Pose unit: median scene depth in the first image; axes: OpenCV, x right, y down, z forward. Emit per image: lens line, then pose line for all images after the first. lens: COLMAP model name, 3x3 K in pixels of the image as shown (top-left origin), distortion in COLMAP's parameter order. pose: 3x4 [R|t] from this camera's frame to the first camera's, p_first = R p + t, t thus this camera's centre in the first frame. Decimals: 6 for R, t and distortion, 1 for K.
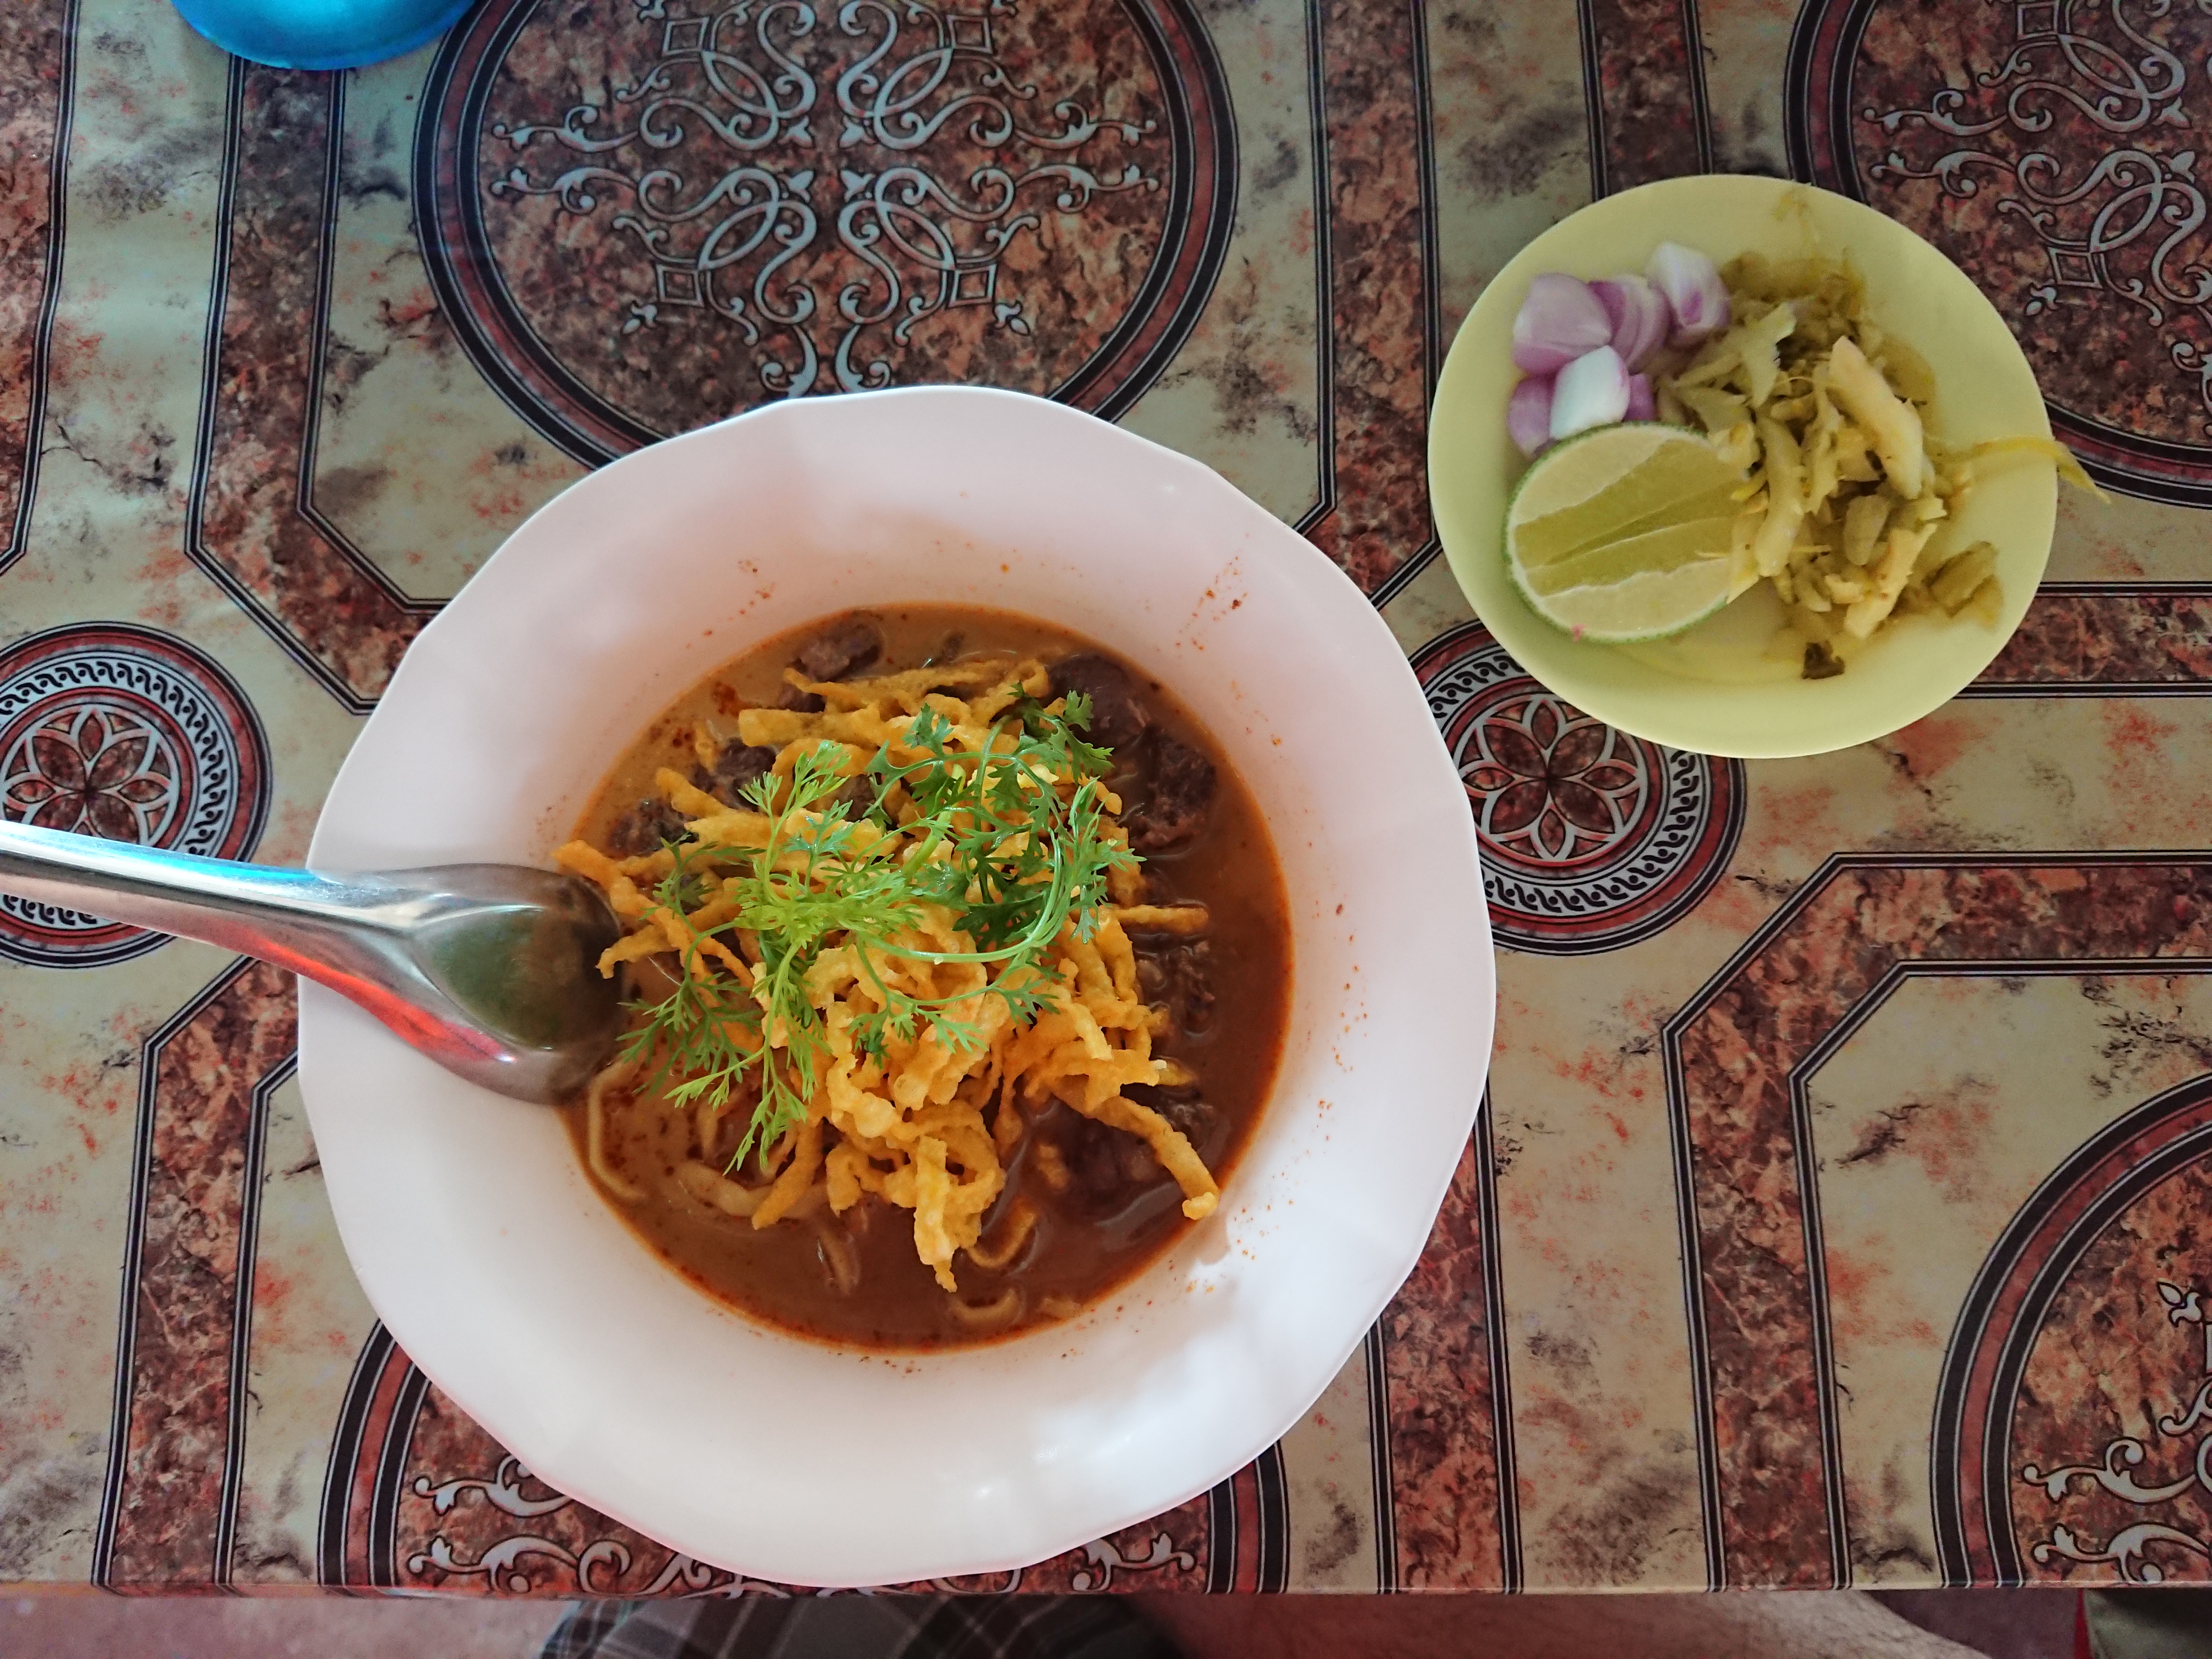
lens RADIAL K [[1716.7, 0, 1106.0], [0, 1716.7, 829.5], [0, 0, 1]] dist [0.051163, -0.190413]
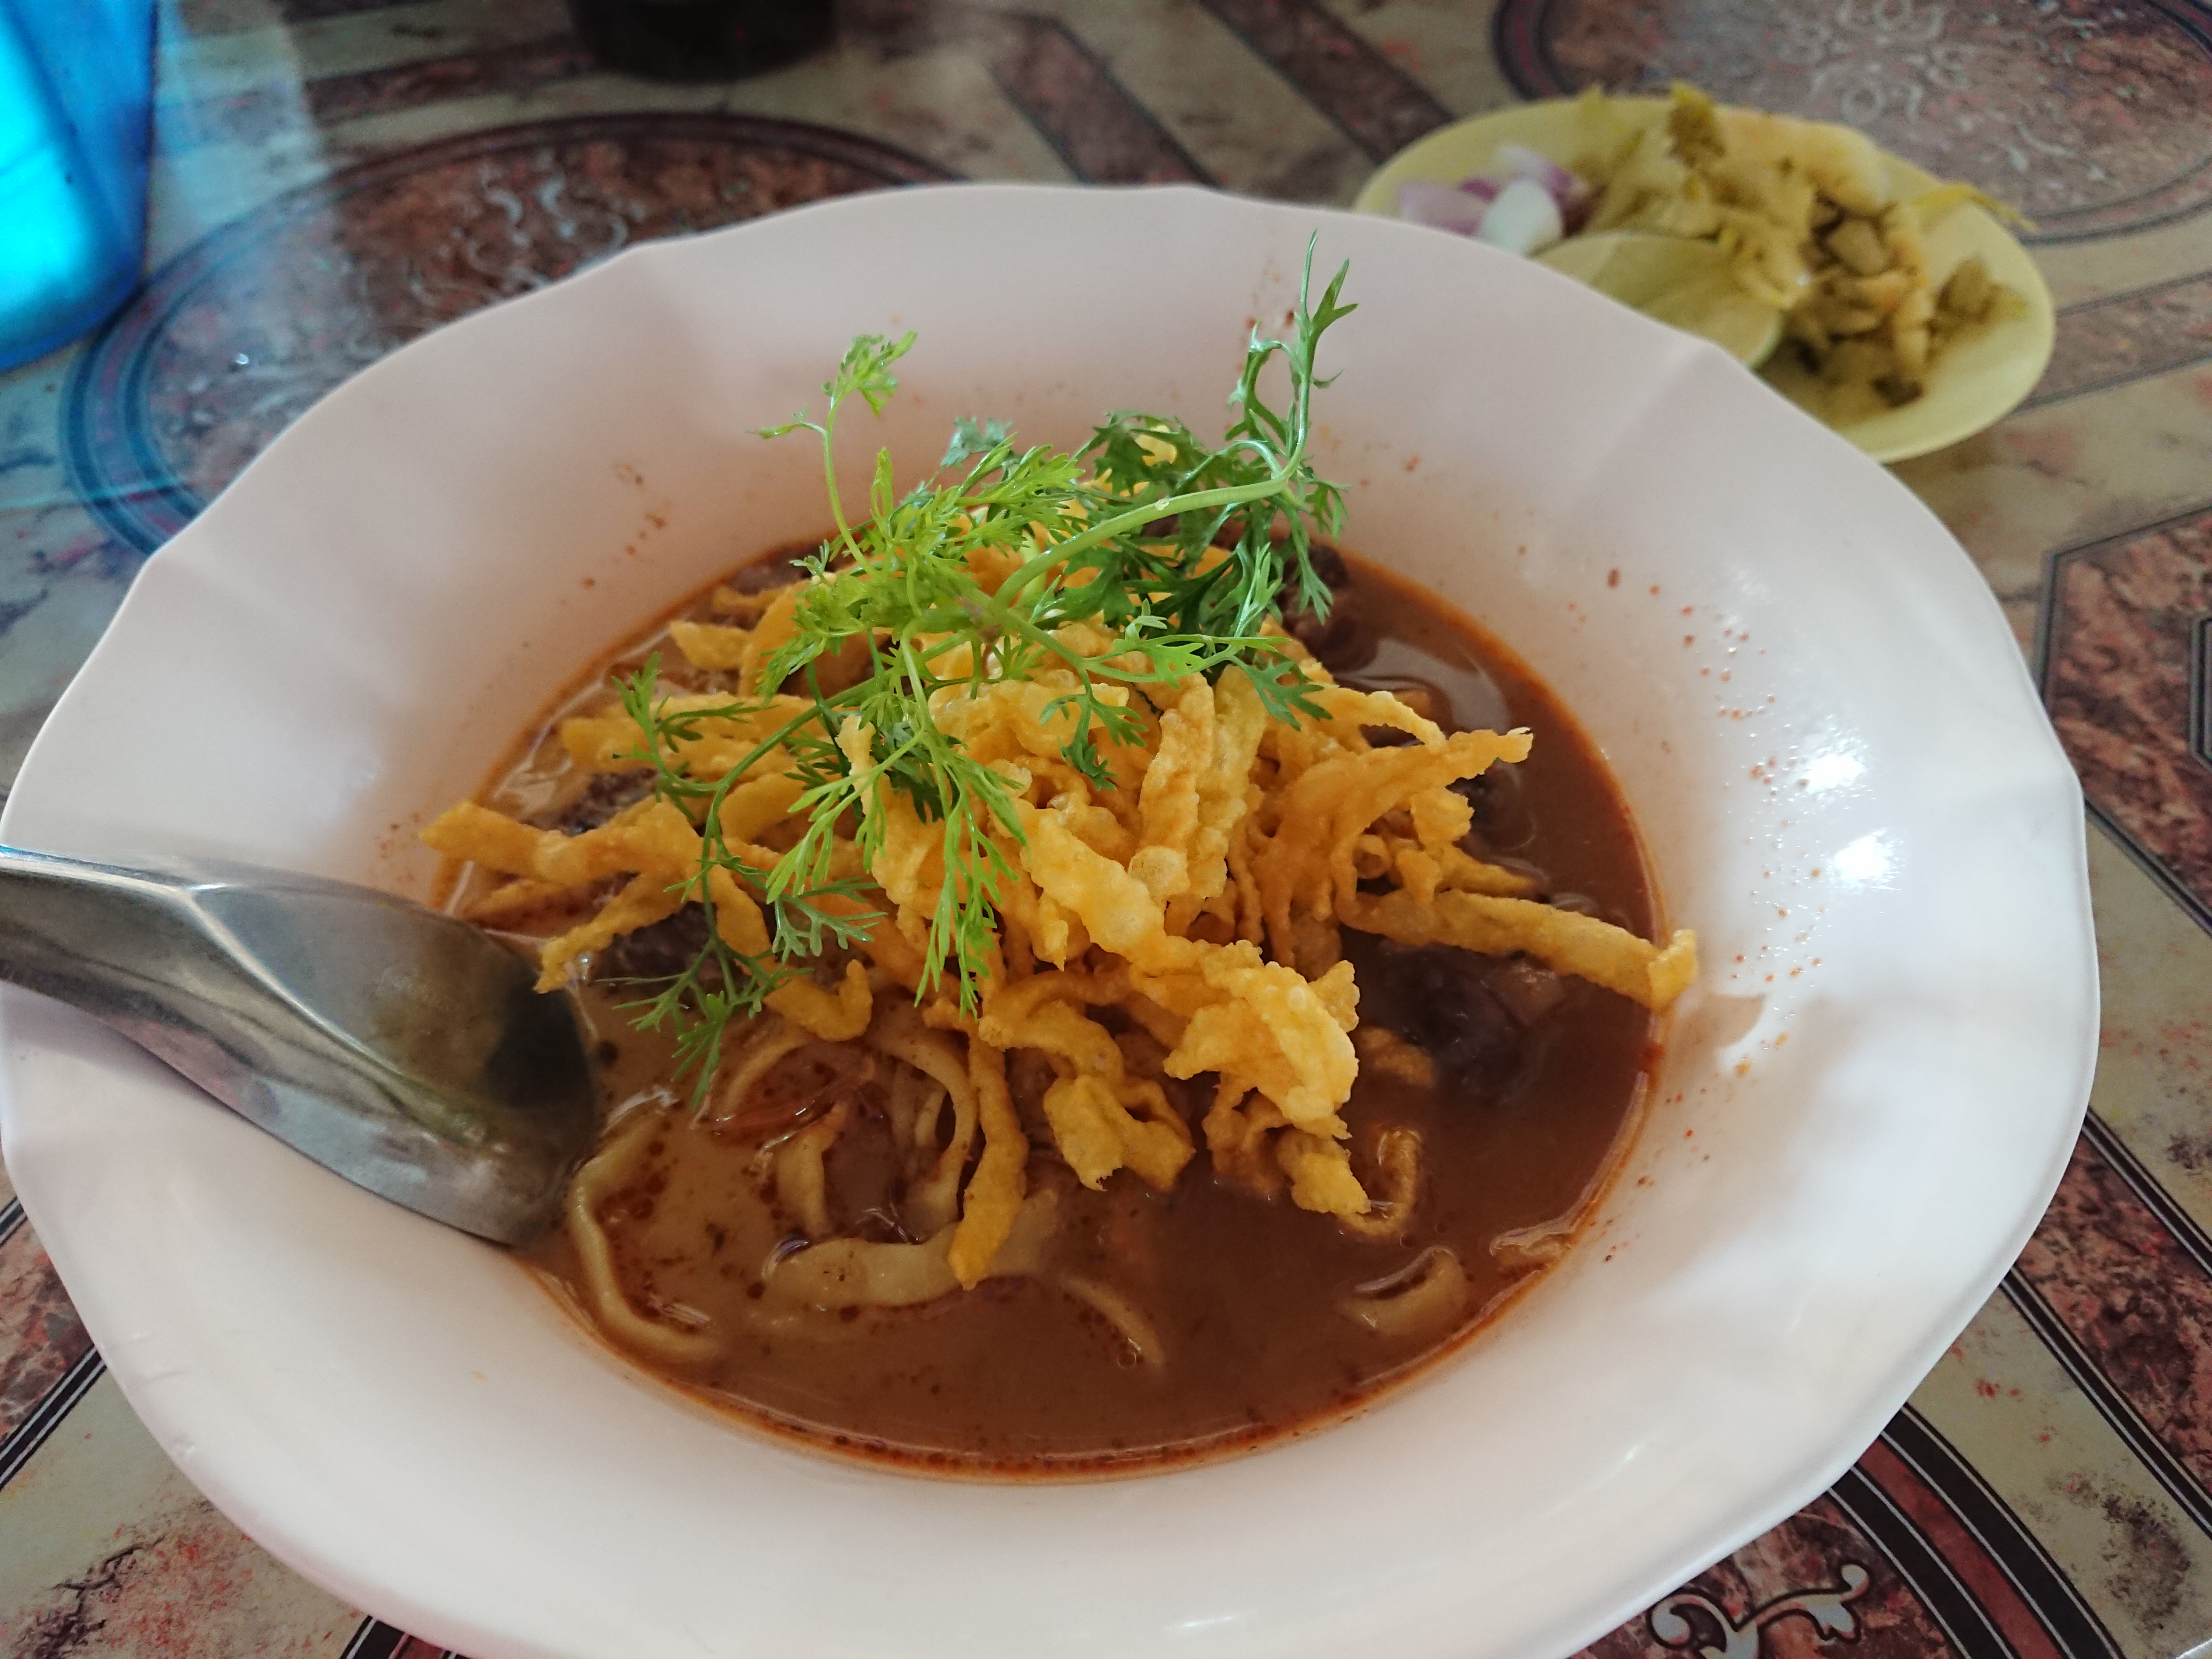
lens RADIAL K [[1716.7, 0, 1106.0], [0, 1716.7, 829.5], [0, 0, 1]] dist [0.051163, -0.190413]
pose [[0.926846, -0.270860, 0.259983, -0.244893], [0.366527, 0.802791, -0.470303, 0.358201], [-0.081326, 0.531189, 0.843341, 0.462053]]
